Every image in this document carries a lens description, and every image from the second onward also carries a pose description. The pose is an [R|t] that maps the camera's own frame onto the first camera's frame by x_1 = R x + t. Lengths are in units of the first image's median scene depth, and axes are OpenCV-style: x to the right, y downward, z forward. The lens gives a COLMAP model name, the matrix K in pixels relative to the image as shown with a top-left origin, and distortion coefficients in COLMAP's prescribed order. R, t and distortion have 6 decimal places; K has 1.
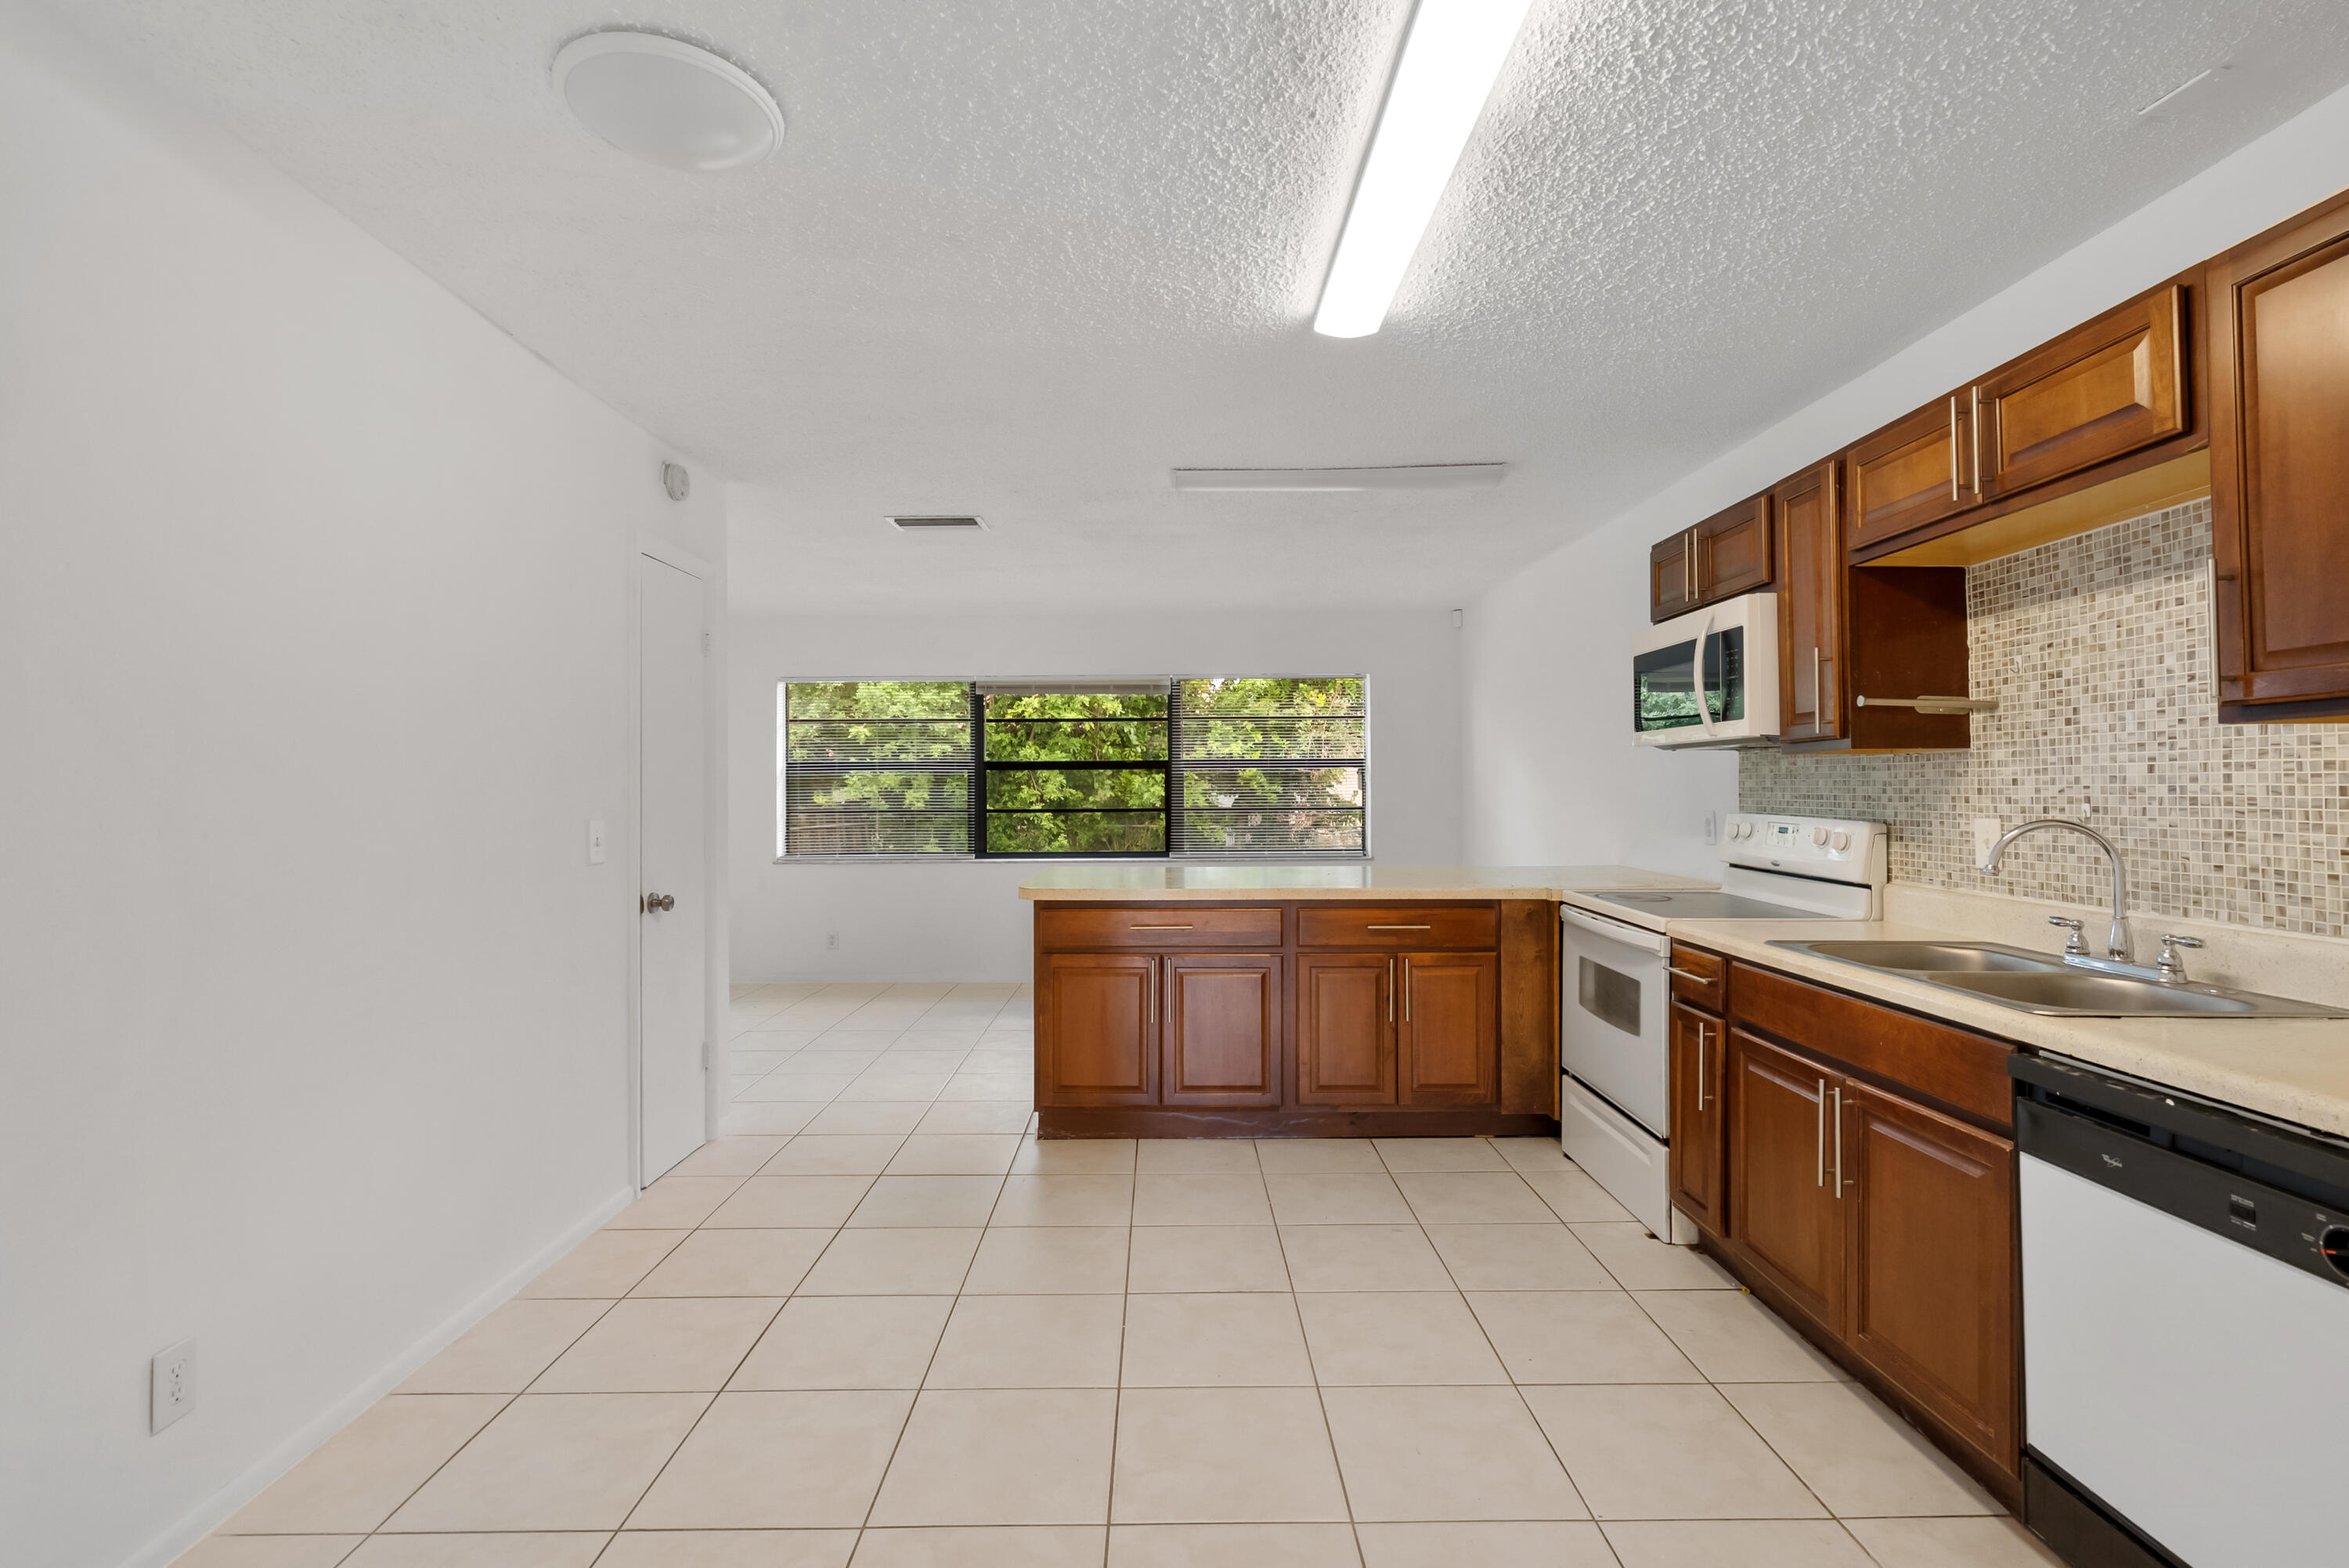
lens RADIAL K [[1065.3, 0, 1179.7], [0, 1065.3, 780.0], [0, 0, 1]] dist [-0.002702, 0.001967]
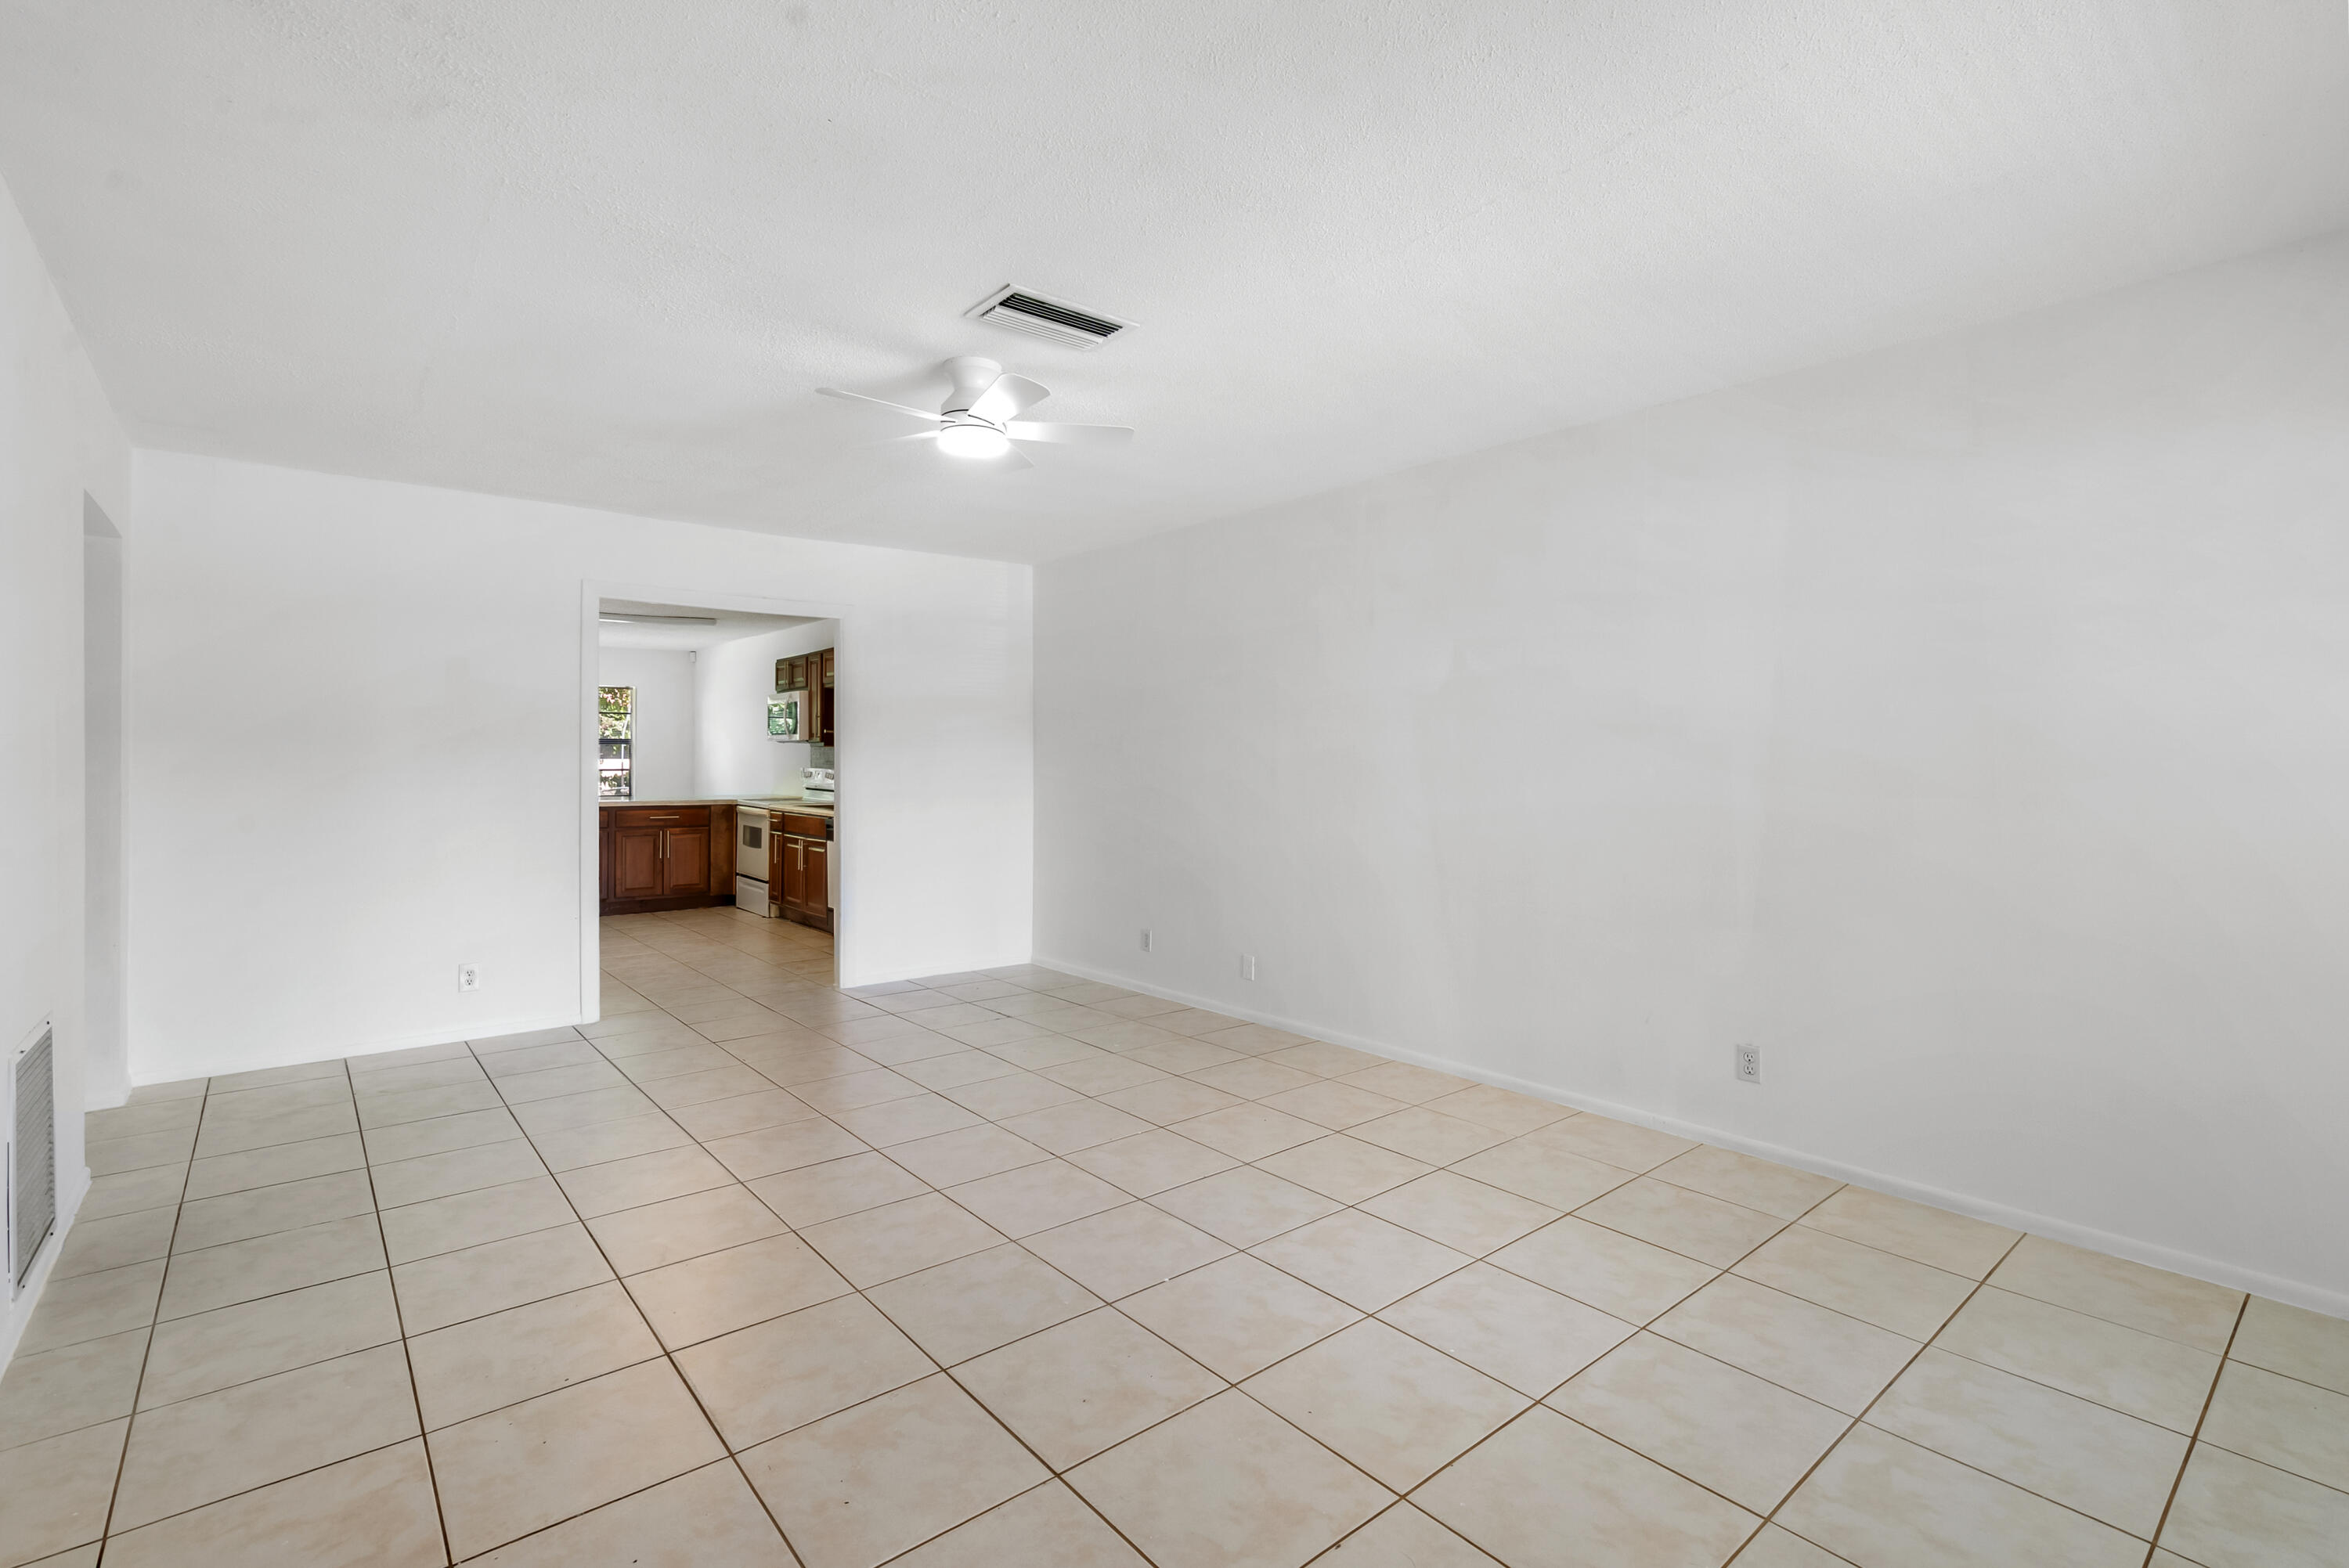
lens RADIAL K [[1065.3, 0, 1164.5], [0, 1065.3, 760.8], [0, 0, 1]] dist [-0.002702, 0.001967]
pose [[0.780557, 0.004867, 0.625066, -0.437473], [-0.011269, 0.999917, 0.006287, -0.012391], [-0.624983, -0.011951, 0.780547, -1.652086]]
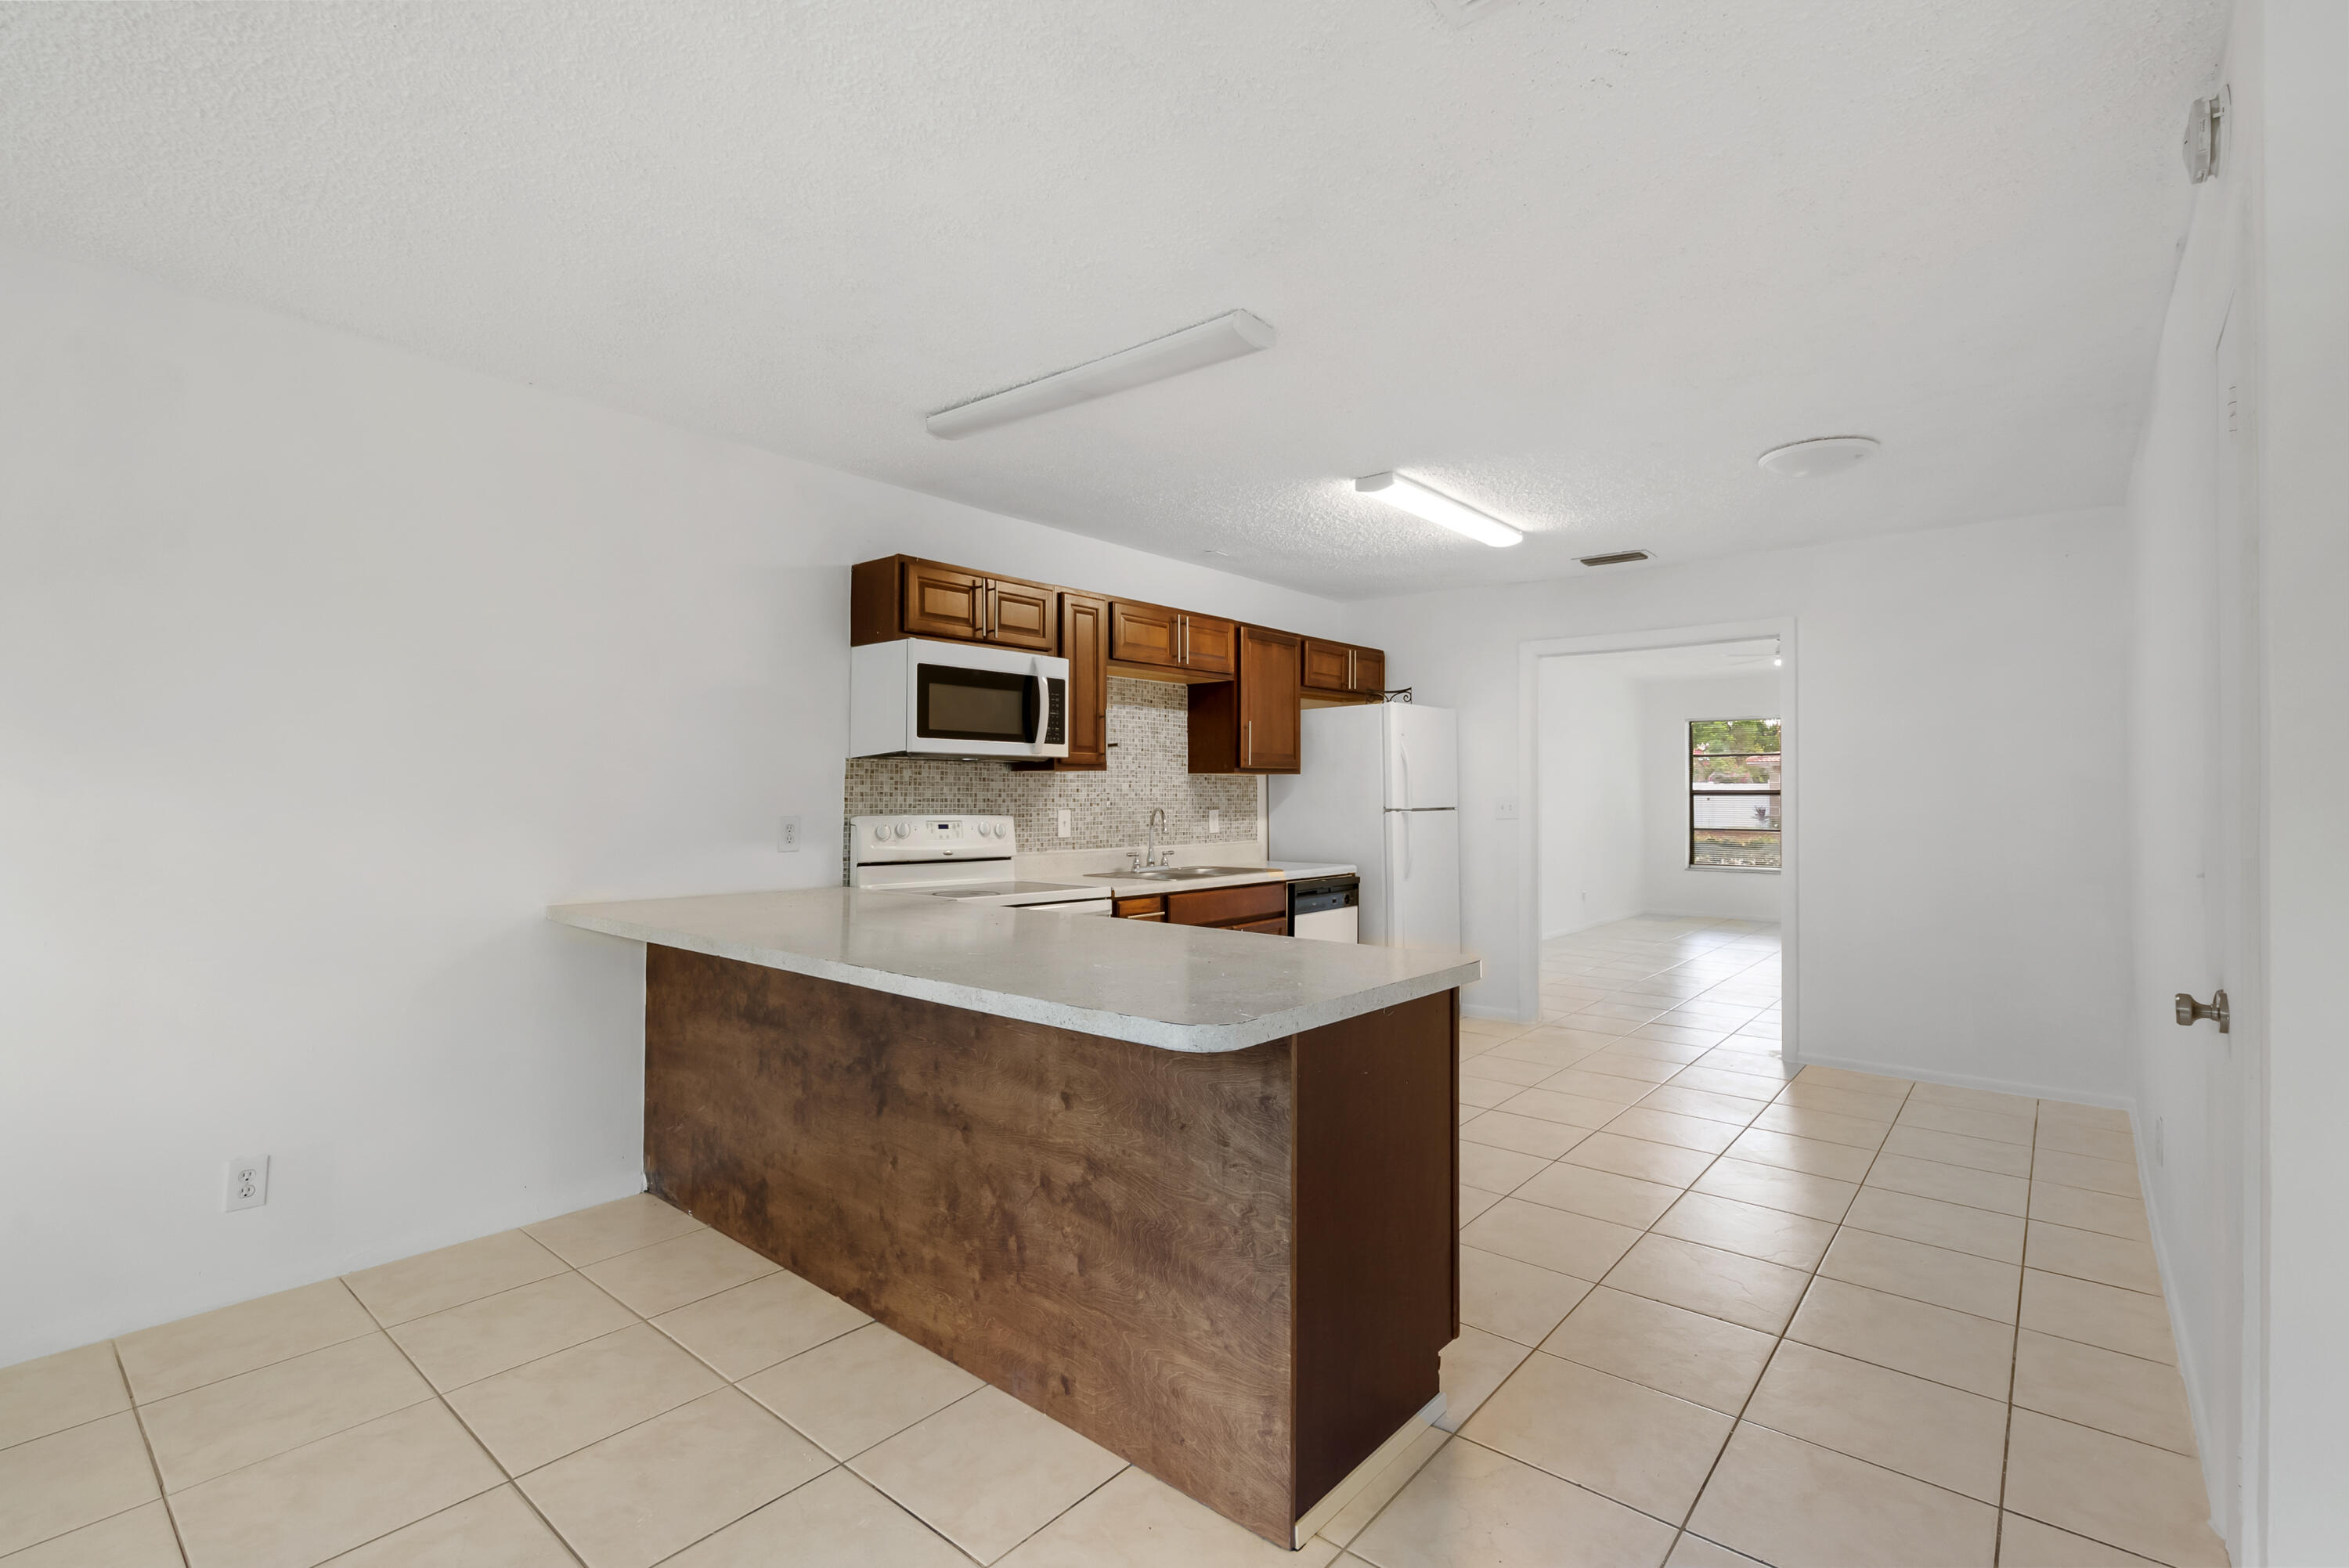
lens RADIAL K [[1065.3, 0, 1174.1], [0, 1065.3, 773.8], [0, 0, 1]] dist [-0.002702, 0.001967]
pose [[-0.757266, 0.013814, 0.652960, -0.456196], [-0.005578, 0.999603, -0.027616, 0.017911], [-0.653082, -0.024555, -0.756889, 1.756899]]
